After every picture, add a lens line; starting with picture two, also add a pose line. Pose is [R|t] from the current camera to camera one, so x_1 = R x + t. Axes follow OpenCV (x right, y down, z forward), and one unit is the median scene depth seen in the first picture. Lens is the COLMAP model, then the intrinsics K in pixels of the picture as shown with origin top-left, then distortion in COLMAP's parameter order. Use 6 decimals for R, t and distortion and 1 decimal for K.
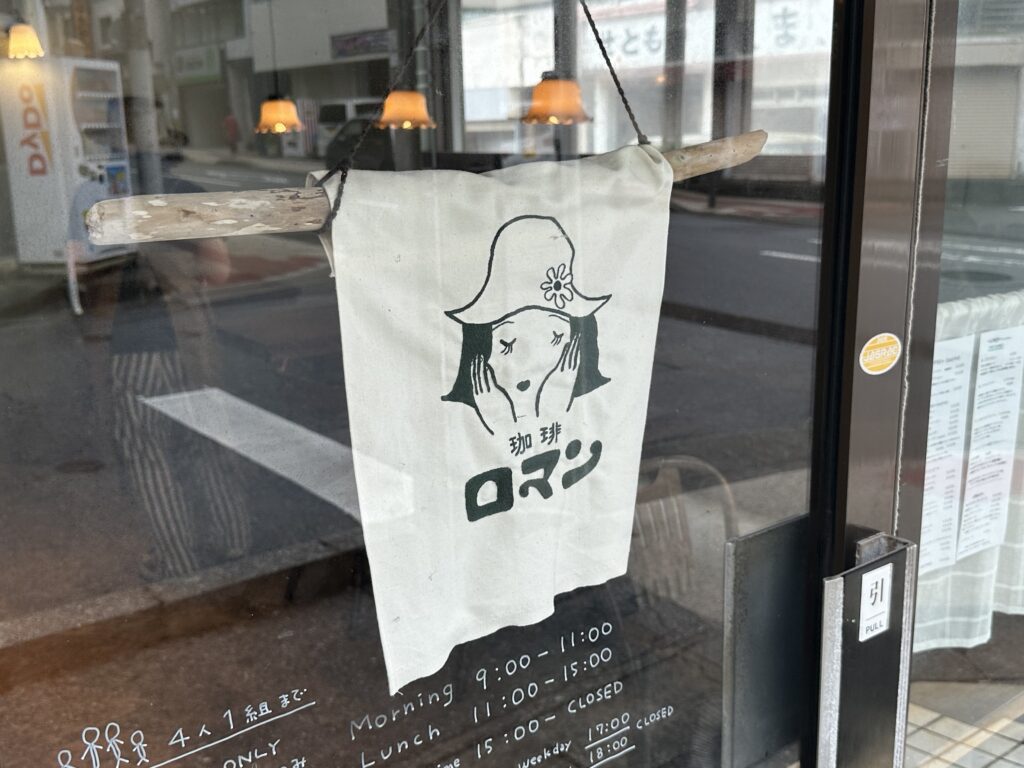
lens RADIAL K [[1067.5, 0, 514.3], [0, 1067.5, 385.1], [0, 0, 1]] dist [0.003784, 0.000000]
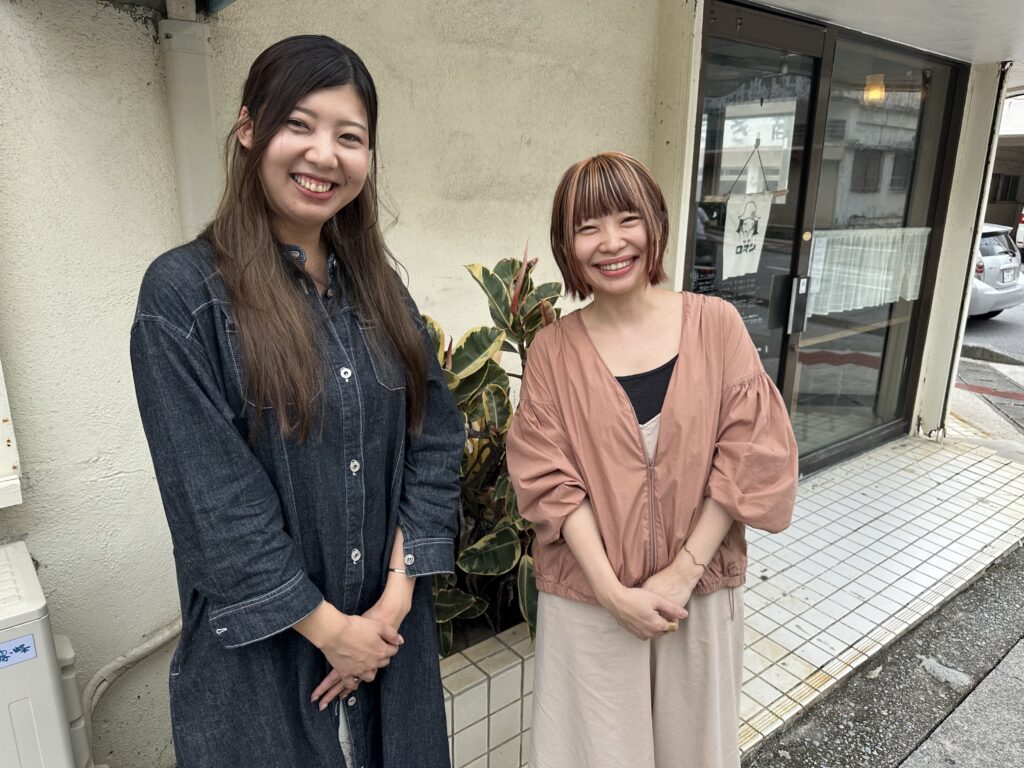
lens RADIAL K [[717.2, 0, 509.2], [0, 717.2, 379.8], [0, 0, 1]] dist [0.005611, 0.000619]
pose [[0.998304, 0.049101, -0.031282, -1.030727], [-0.048210, 0.998427, 0.028622, 0.697663], [0.032638, -0.027065, 0.999101, -2.739142]]
